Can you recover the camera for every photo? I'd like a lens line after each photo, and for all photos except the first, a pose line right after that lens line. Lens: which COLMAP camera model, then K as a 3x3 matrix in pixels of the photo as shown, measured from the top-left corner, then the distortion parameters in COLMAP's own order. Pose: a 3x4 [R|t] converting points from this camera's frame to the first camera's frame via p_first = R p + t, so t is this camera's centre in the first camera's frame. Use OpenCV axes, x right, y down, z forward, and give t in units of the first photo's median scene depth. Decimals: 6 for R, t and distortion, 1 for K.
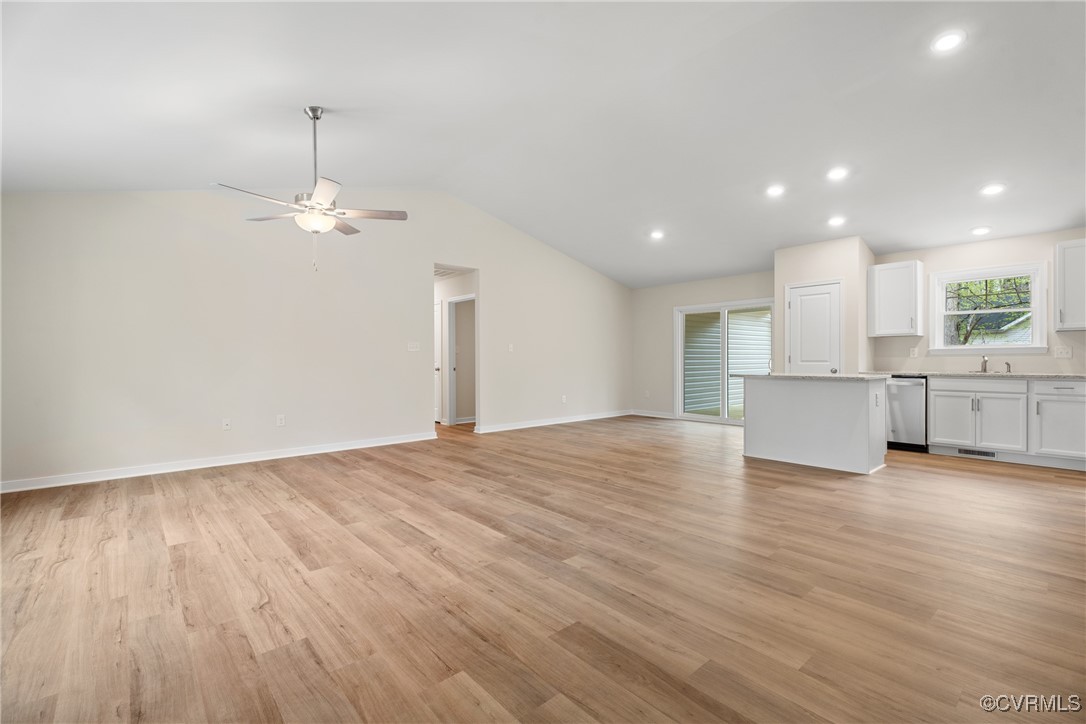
lens RADIAL K [[483.5, 0, 541.1], [0, 483.5, 359.1], [0, 0, 1]] dist [0.000844, -0.000146]
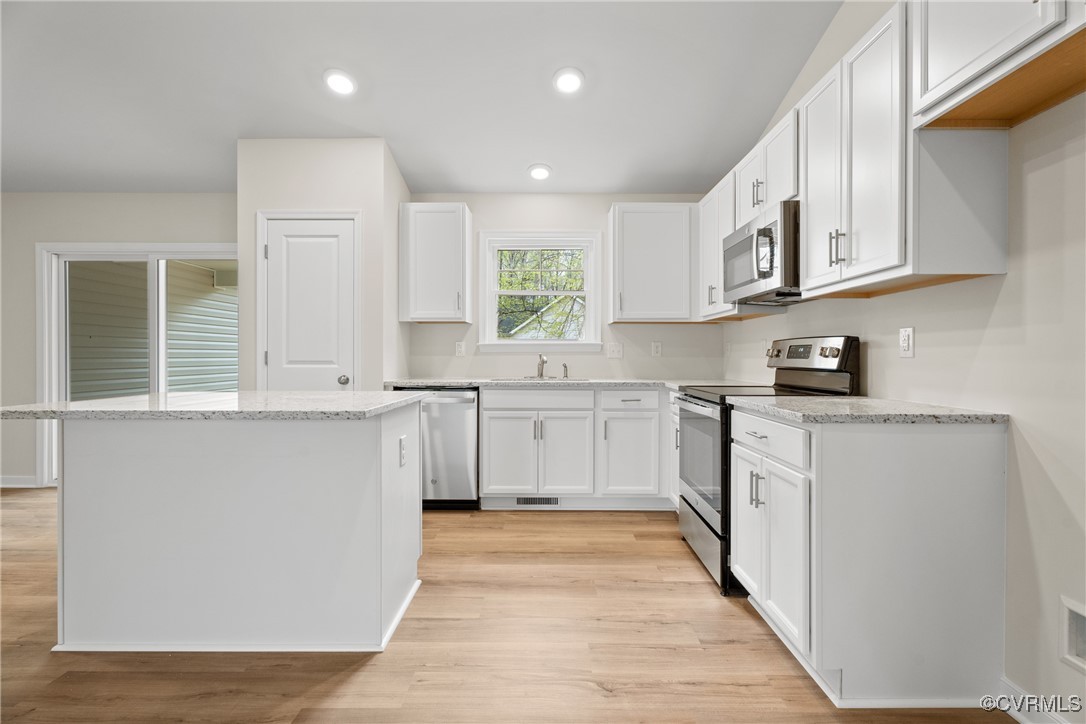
lens RADIAL K [[483.5, 0, 543.4], [0, 483.5, 360.2], [0, 0, 1]] dist [0.000844, -0.000146]
pose [[0.662603, -0.000716, 0.748971, 0.390726], [-0.005202, 0.999971, 0.005558, -0.002643], [-0.748953, -0.007579, 0.662580, 0.530864]]
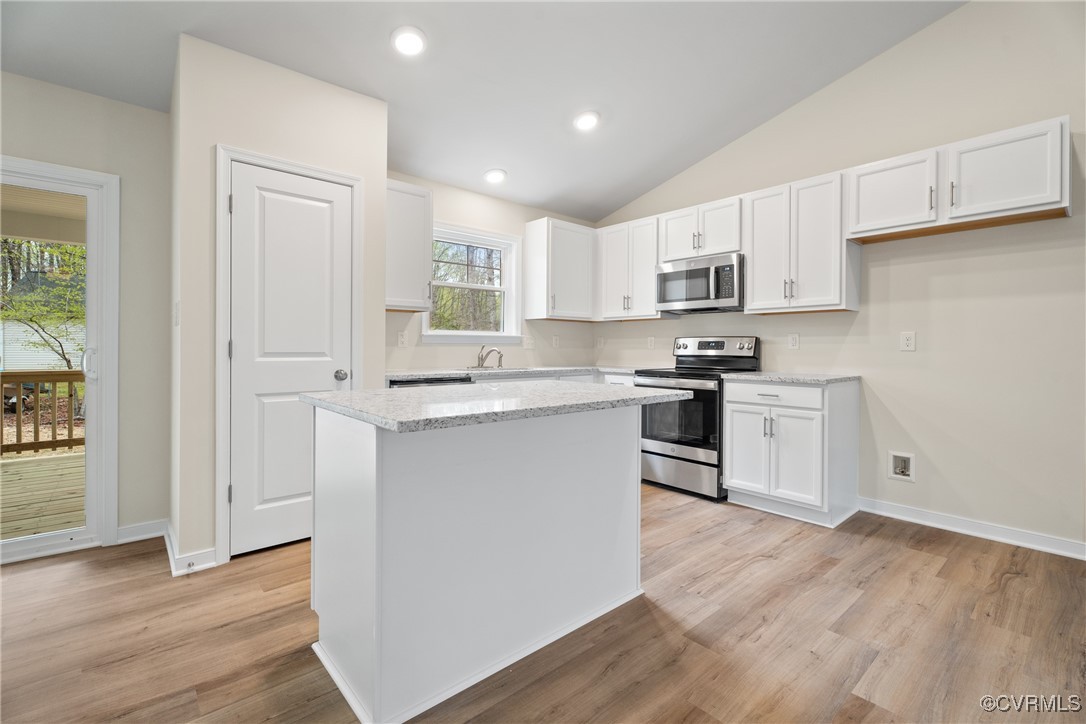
lens RADIAL K [[483.5, 0, 534.8], [0, 483.5, 353.6], [0, 0, 1]] dist [0.000844, -0.000146]
pose [[0.005396, -0.007871, 0.999954, 0.168421], [-0.006788, 0.999946, 0.007908, -0.001316], [-0.999962, -0.006830, 0.005342, 0.916619]]
